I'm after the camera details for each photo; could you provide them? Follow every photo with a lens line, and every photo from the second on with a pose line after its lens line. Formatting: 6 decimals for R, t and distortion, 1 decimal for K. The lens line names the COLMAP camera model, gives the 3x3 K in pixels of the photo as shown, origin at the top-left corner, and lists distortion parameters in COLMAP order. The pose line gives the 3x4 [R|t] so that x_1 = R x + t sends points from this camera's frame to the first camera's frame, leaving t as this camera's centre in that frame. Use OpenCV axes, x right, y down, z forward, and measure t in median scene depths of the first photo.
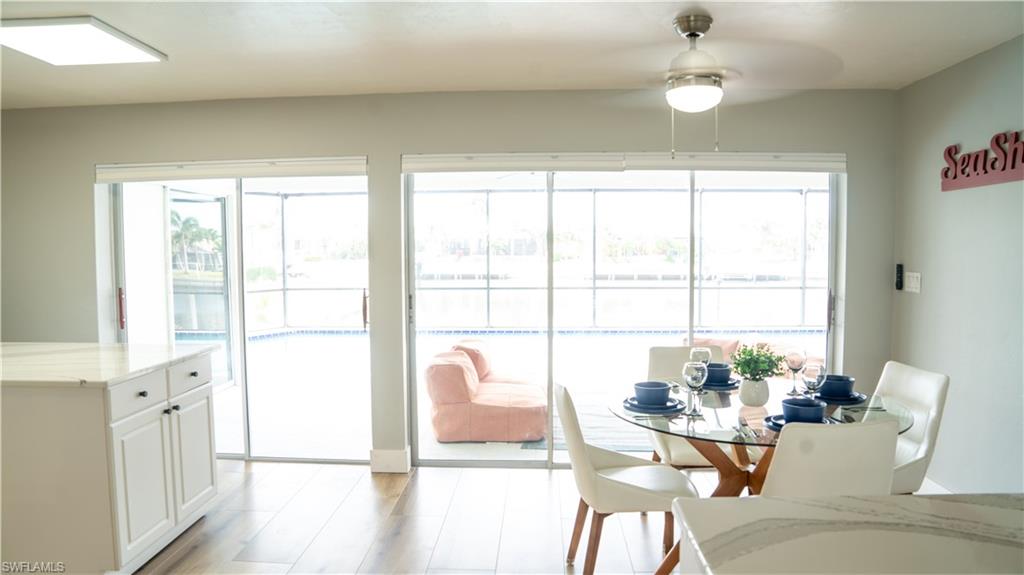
lens RADIAL K [[699.3, 0, 514.3], [0, 699.3, 285.9], [0, 0, 1]] dist [-0.145243, 0.074911]
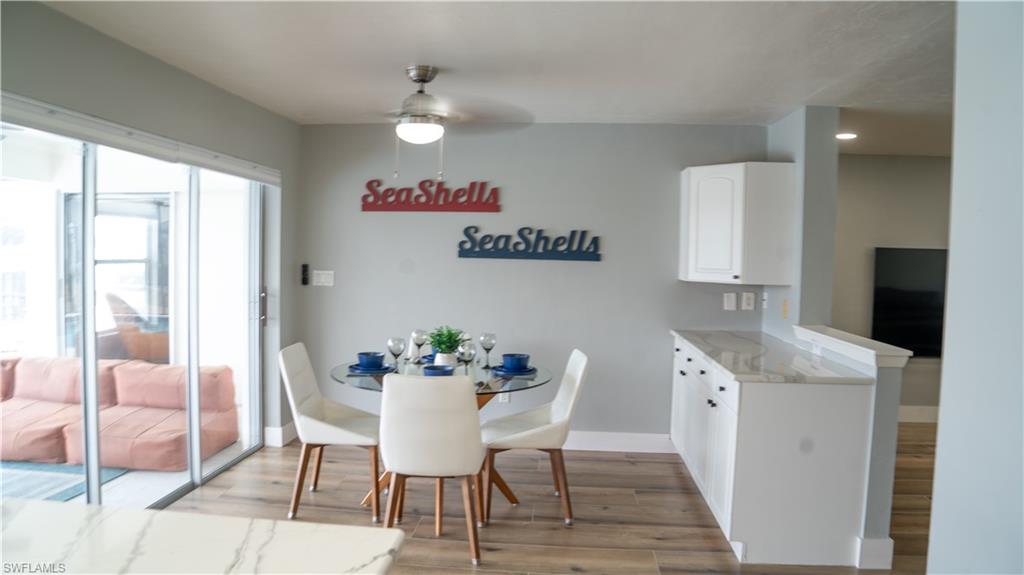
lens RADIAL K [[699.3, 0, 510.5], [0, 699.3, 288.9], [0, 0, 1]] dist [-0.145243, 0.074911]
pose [[0.038942, -0.047325, 0.998120, -0.847417], [0.035505, 0.998313, 0.045949, -0.039179], [-0.998610, 0.033649, 0.040557, 0.686805]]
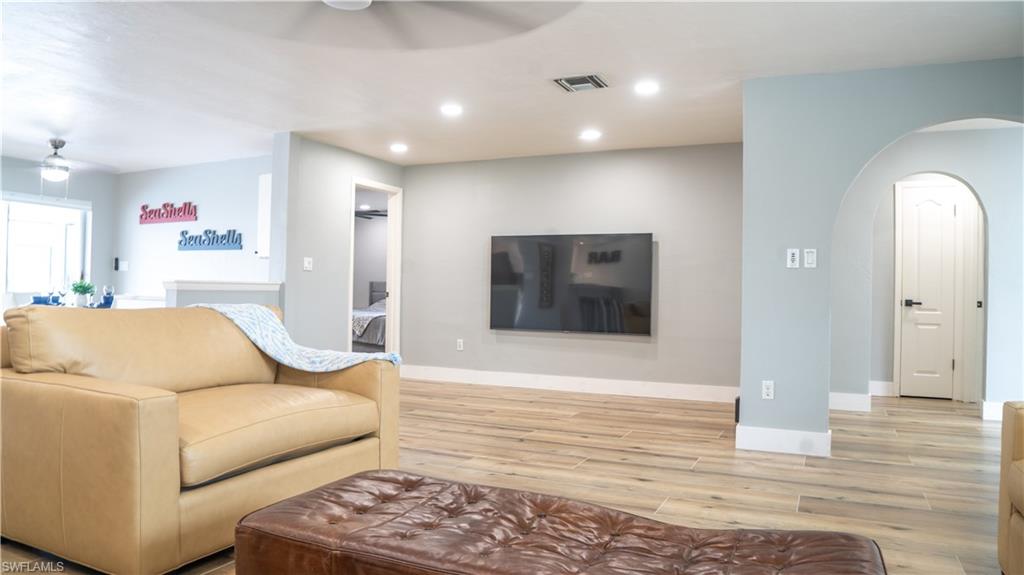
lens RADIAL K [[699.3, 0, 508.1], [0, 699.3, 286.4], [0, 0, 1]] dist [-0.145243, 0.074911]
pose [[0.392695, 0.018478, 0.919483, -1.034439], [0.033575, 0.998844, -0.034412, 0.203130], [-0.919056, 0.044385, 0.391620, -1.112577]]
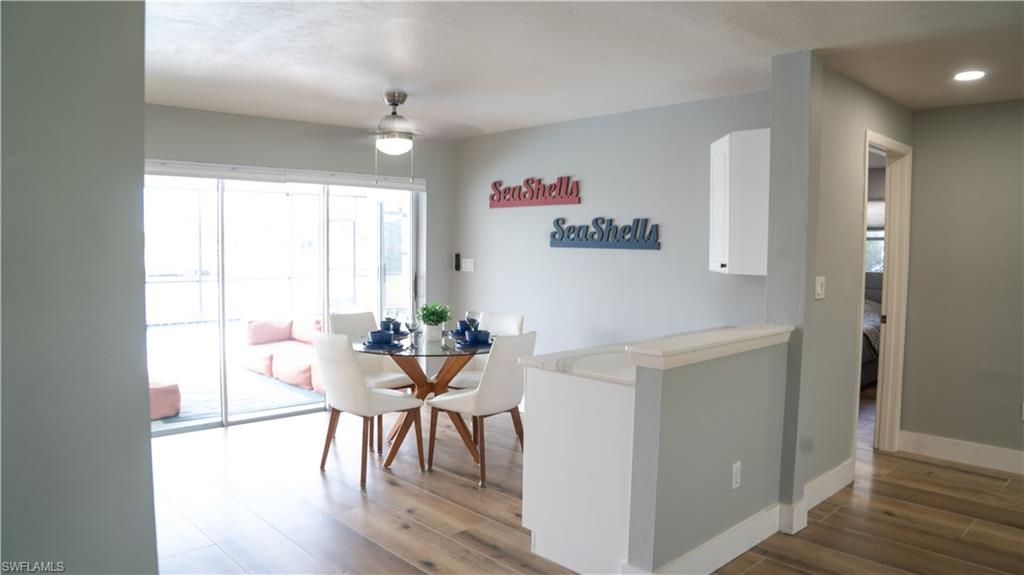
lens RADIAL K [[699.3, 0, 512.6], [0, 699.3, 286.8], [0, 0, 1]] dist [-0.145243, 0.074911]
pose [[0.692416, -0.035387, 0.720630, -0.591493], [0.028471, 0.999359, 0.021718, 0.014519], [-0.720936, 0.005479, 0.692980, -0.233142]]
